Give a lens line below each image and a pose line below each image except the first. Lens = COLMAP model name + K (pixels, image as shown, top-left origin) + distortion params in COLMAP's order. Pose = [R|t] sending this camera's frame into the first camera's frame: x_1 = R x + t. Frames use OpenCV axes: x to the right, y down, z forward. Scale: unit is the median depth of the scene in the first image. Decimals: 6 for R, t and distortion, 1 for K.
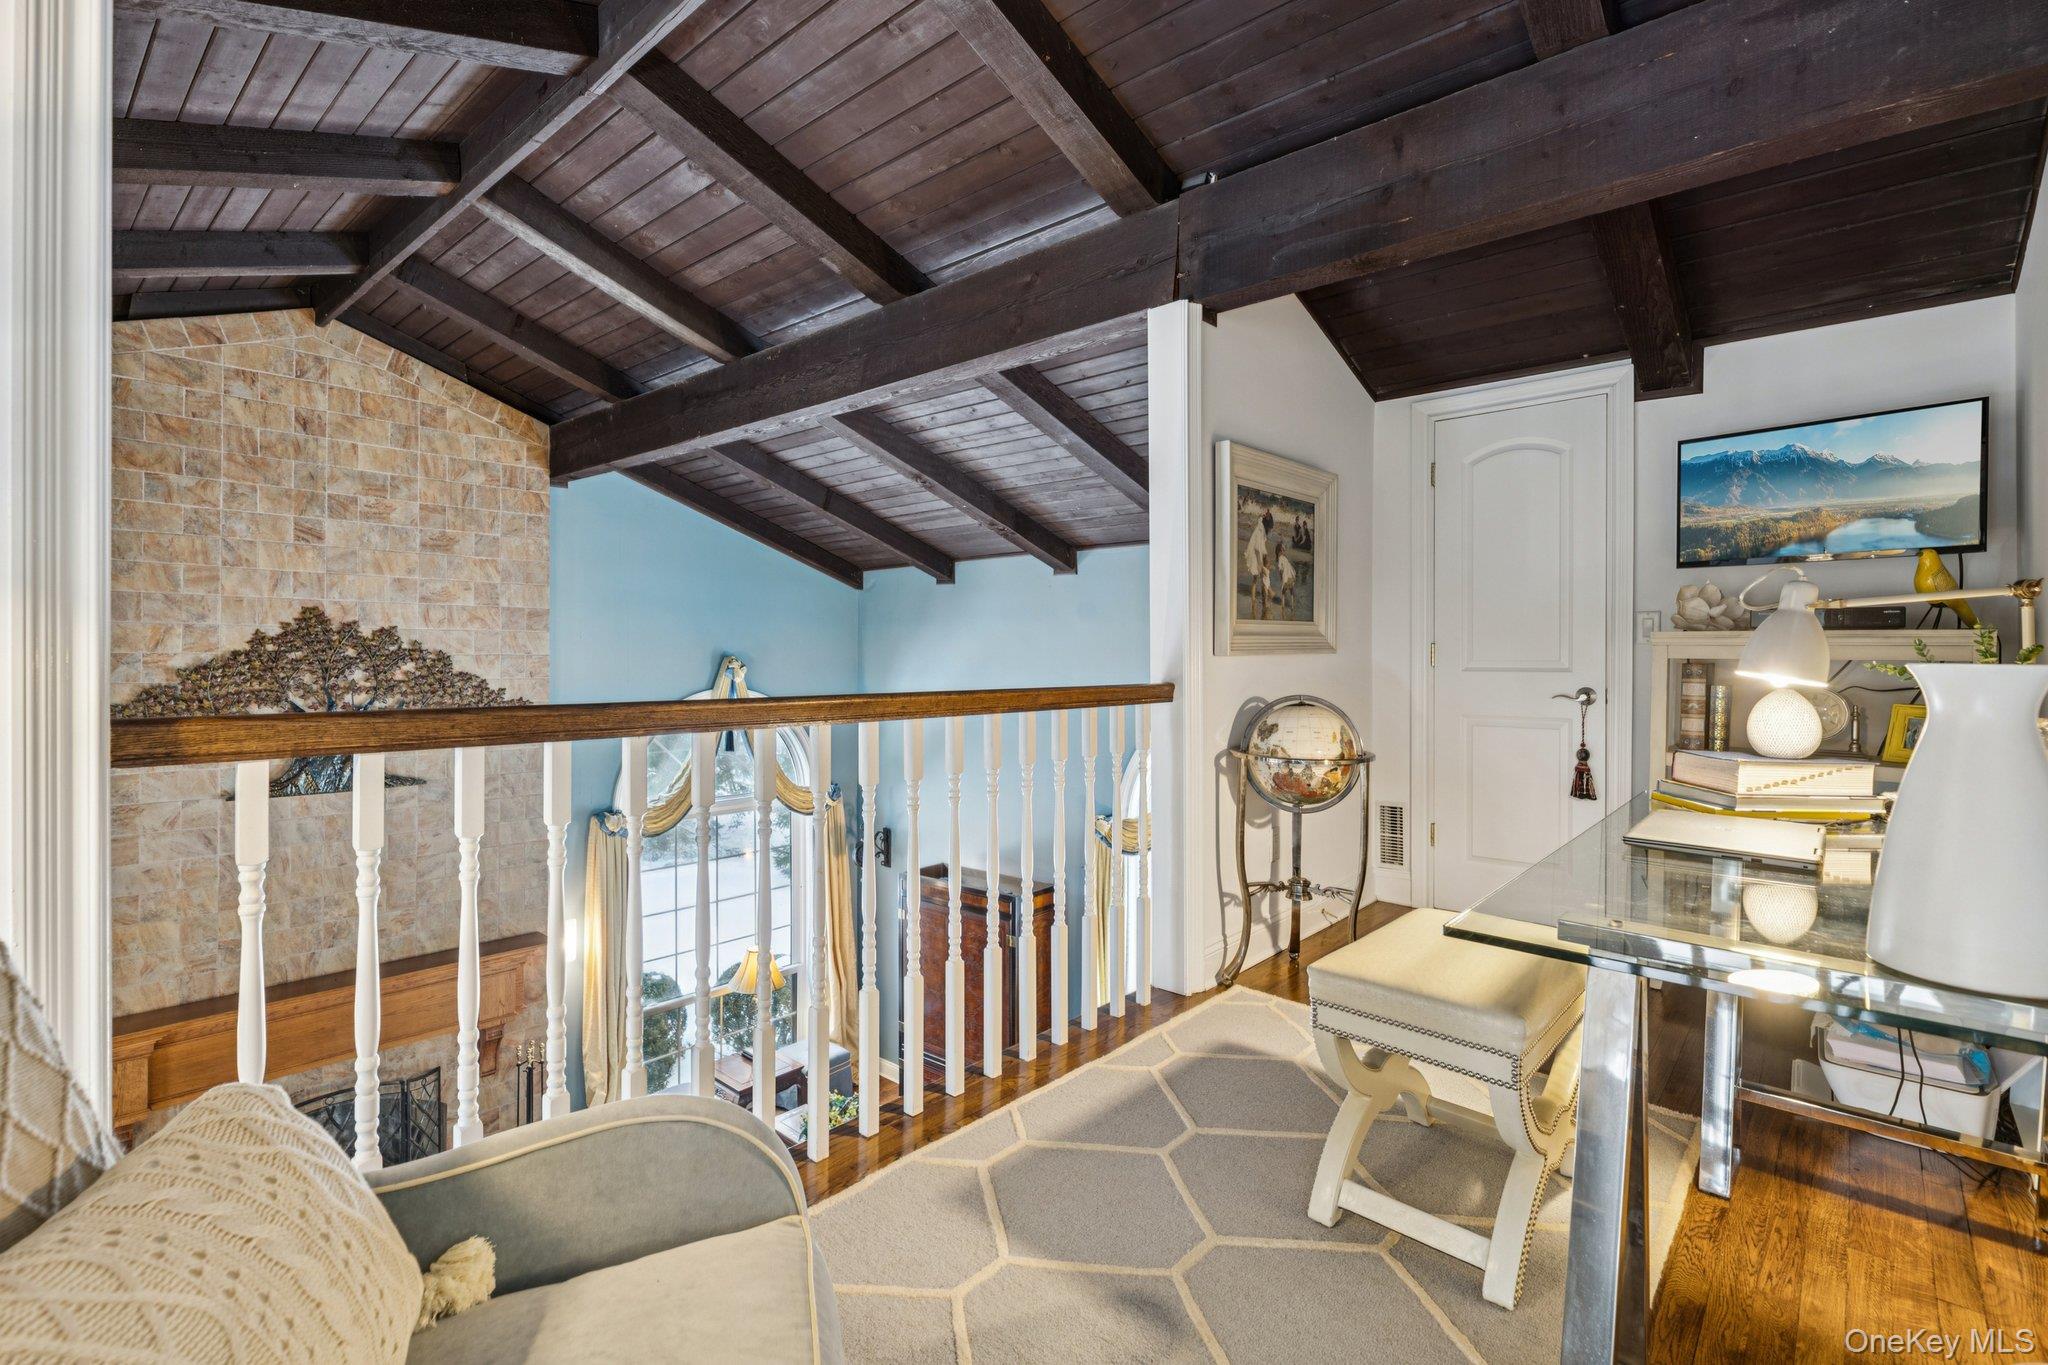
lens RADIAL K [[940.4, 0, 1029.4], [0, 940.4, 651.5], [0, 0, 1]] dist [-0.003023, -0.000687]
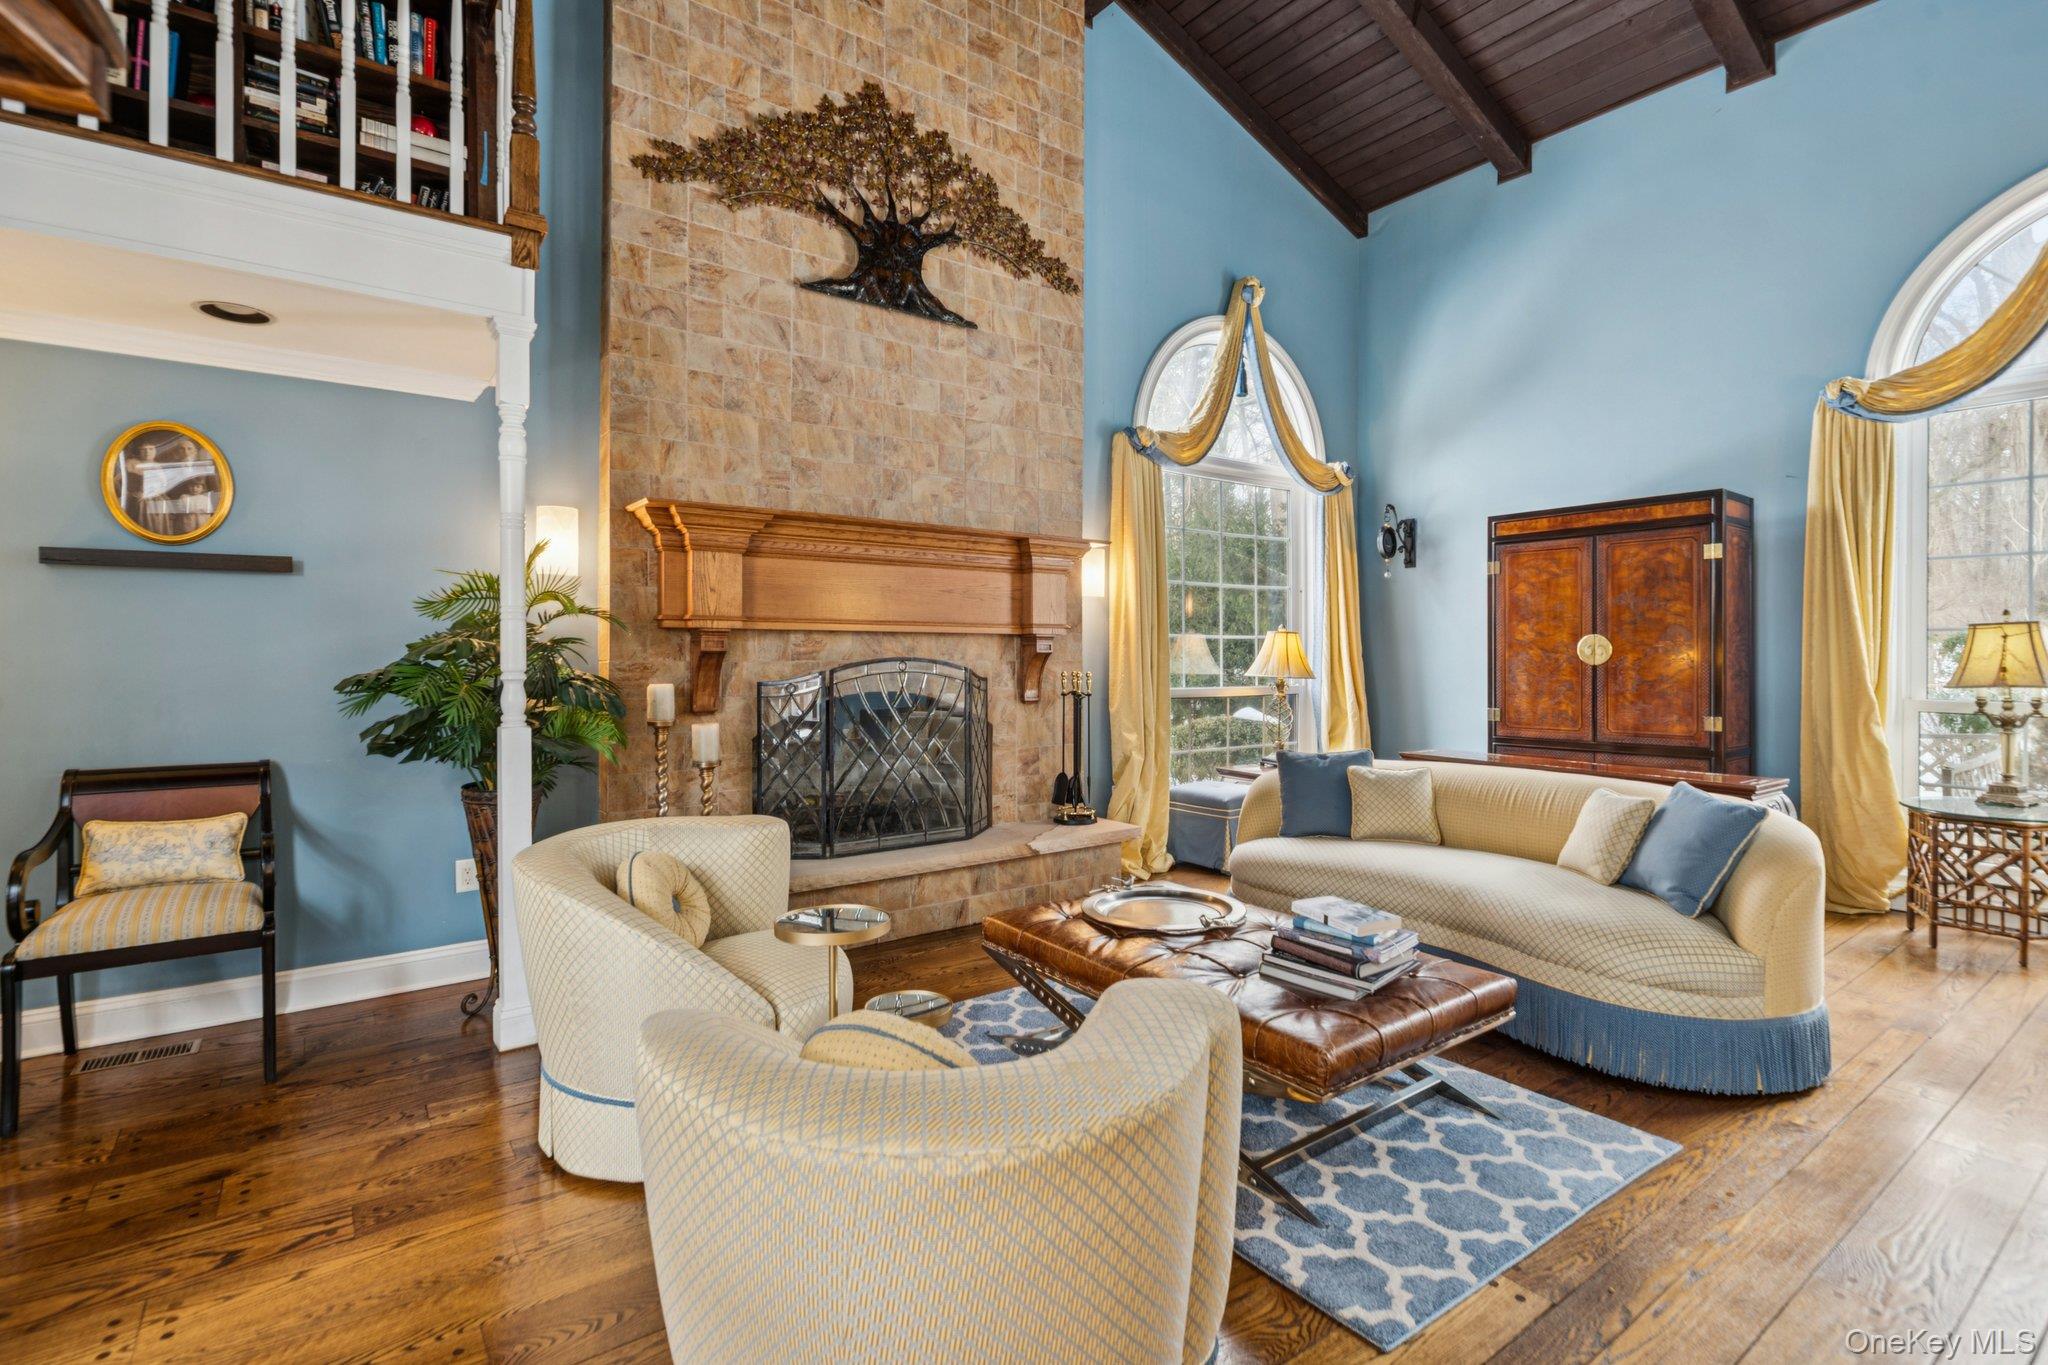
lens RADIAL K [[959.0, 0, 1012.5], [0, 959.0, 665.1], [0, 0, 1]] dist [0.000223, -0.001690]
pose [[0.976323, -0.001572, -0.216313, -0.445607], [0.002052, 0.999996, 0.001993, 0.451578], [0.216309, -0.002389, 0.976322, 0.188547]]
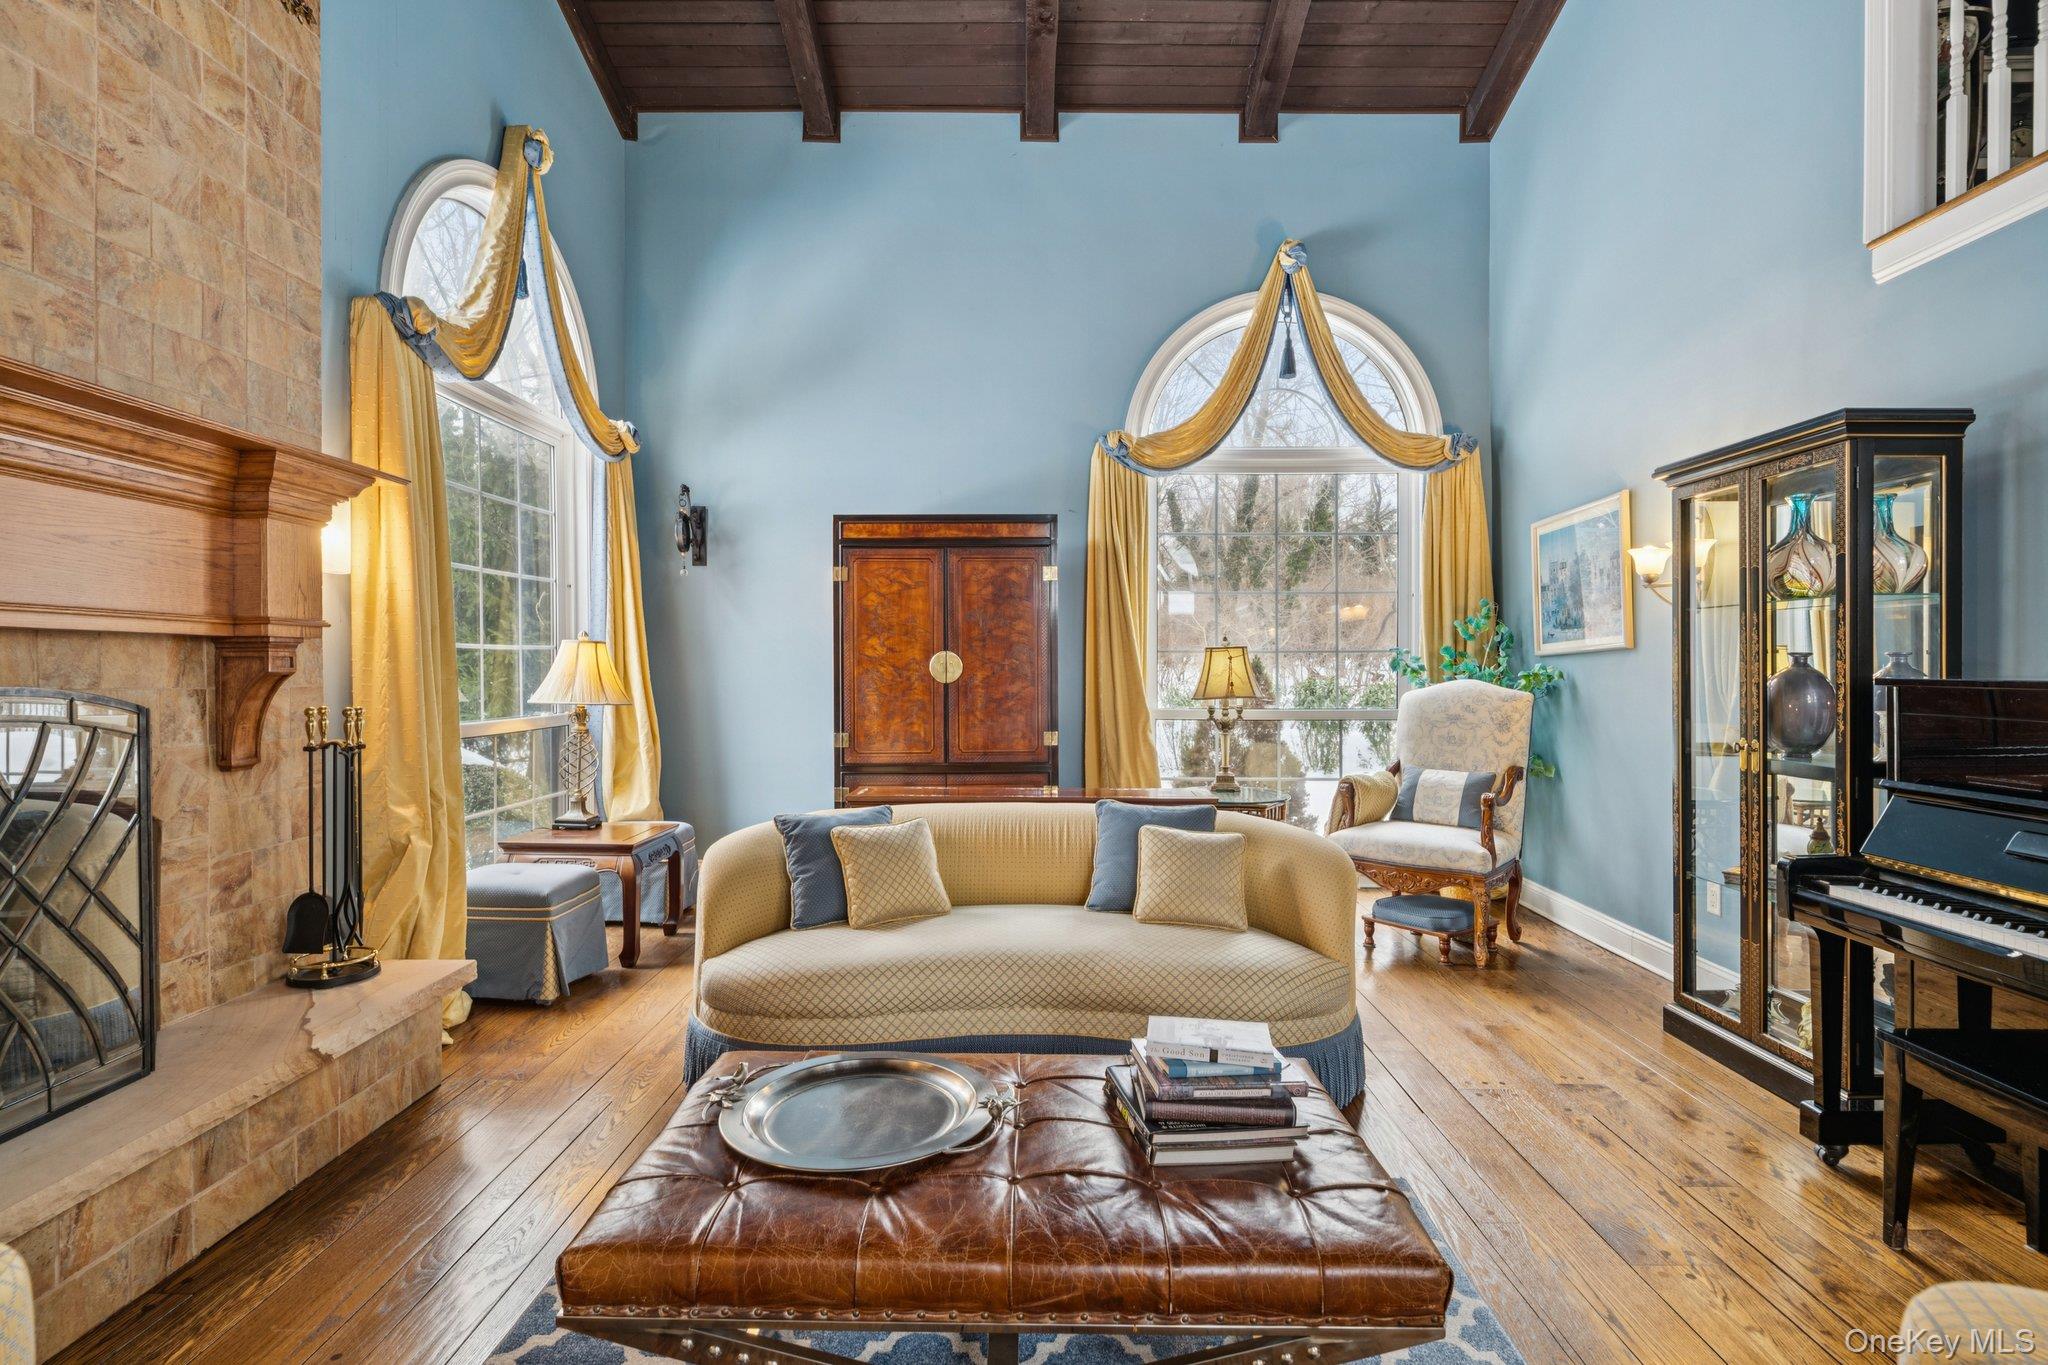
lens RADIAL K [[1037.5, 0, 1024.0], [0, 1037.5, 678.4], [0, 0, 1]] dist [0.002029, -0.002856]
pose [[0.749480, -0.010326, 0.661947, -0.675443], [0.007478, 0.999947, 0.007132, 0.443862], [-0.661985, -0.000396, 0.749517, 0.444596]]
